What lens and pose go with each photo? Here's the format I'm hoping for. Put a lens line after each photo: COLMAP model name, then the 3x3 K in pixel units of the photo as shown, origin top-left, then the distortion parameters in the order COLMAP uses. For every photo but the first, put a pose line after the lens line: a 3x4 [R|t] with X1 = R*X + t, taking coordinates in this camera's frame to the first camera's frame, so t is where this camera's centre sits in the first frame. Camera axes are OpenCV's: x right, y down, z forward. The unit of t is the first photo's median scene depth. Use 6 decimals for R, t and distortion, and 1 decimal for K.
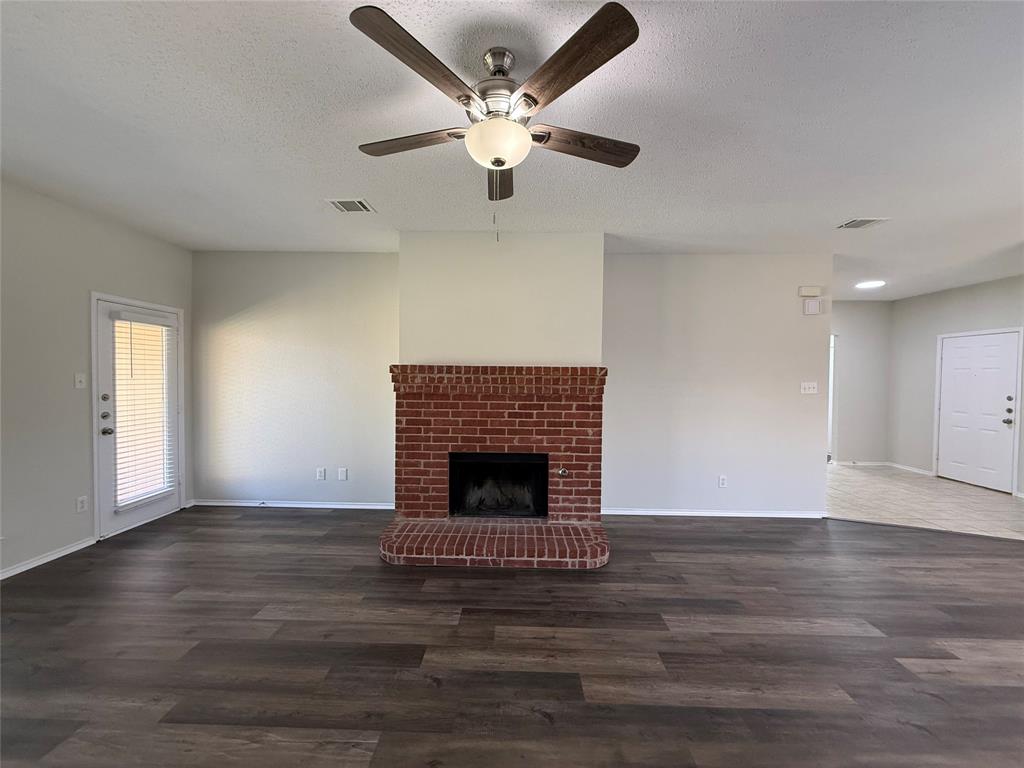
lens RADIAL K [[407.3, 0, 510.7], [0, 407.3, 388.1], [0, 0, 1]] dist [0.000103, -0.000333]
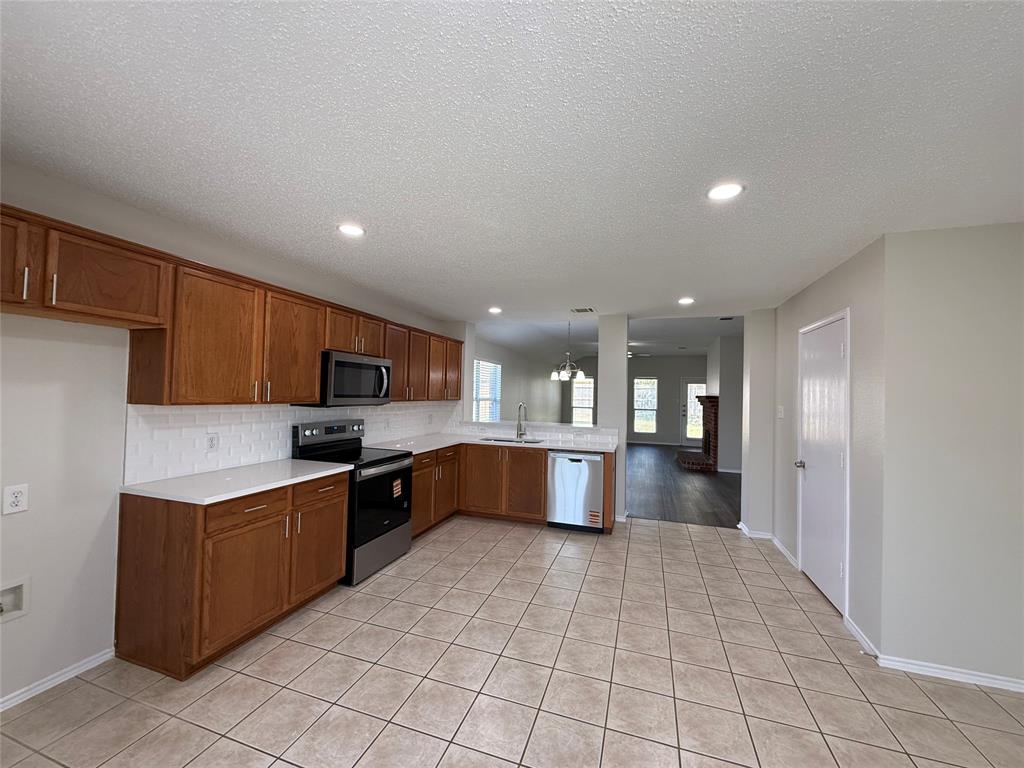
lens RADIAL K [[407.3, 0, 511.9], [0, 407.3, 386.6], [0, 0, 1]] dist [0.000103, -0.000333]
pose [[-0.291846, -0.032896, -0.955900, 2.808426], [-0.053154, 0.998422, -0.018130, -0.000028], [0.954987, 0.045519, -0.293134, 0.584318]]
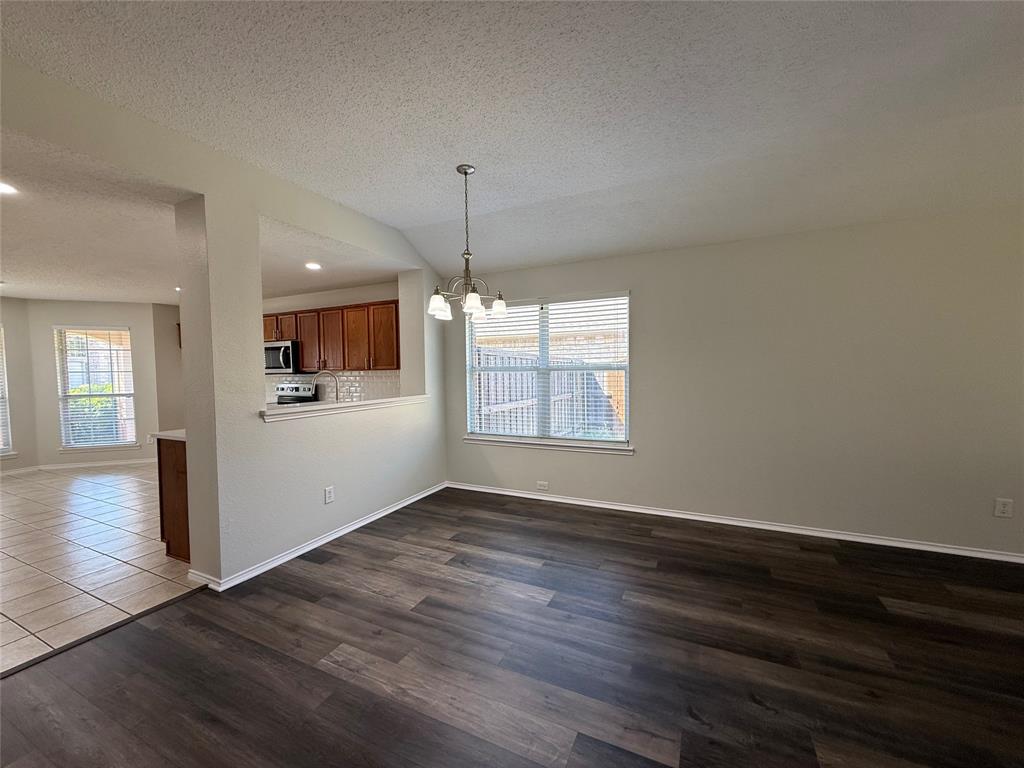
lens RADIAL K [[407.3, 0, 512.2], [0, 407.3, 386.2], [0, 0, 1]] dist [0.000103, -0.000333]
pose [[-0.913123, -0.012810, 0.407482, 0.551697], [0.016678, 0.997496, 0.068730, 0.003027], [-0.407342, 0.069555, -0.910623, 0.987612]]
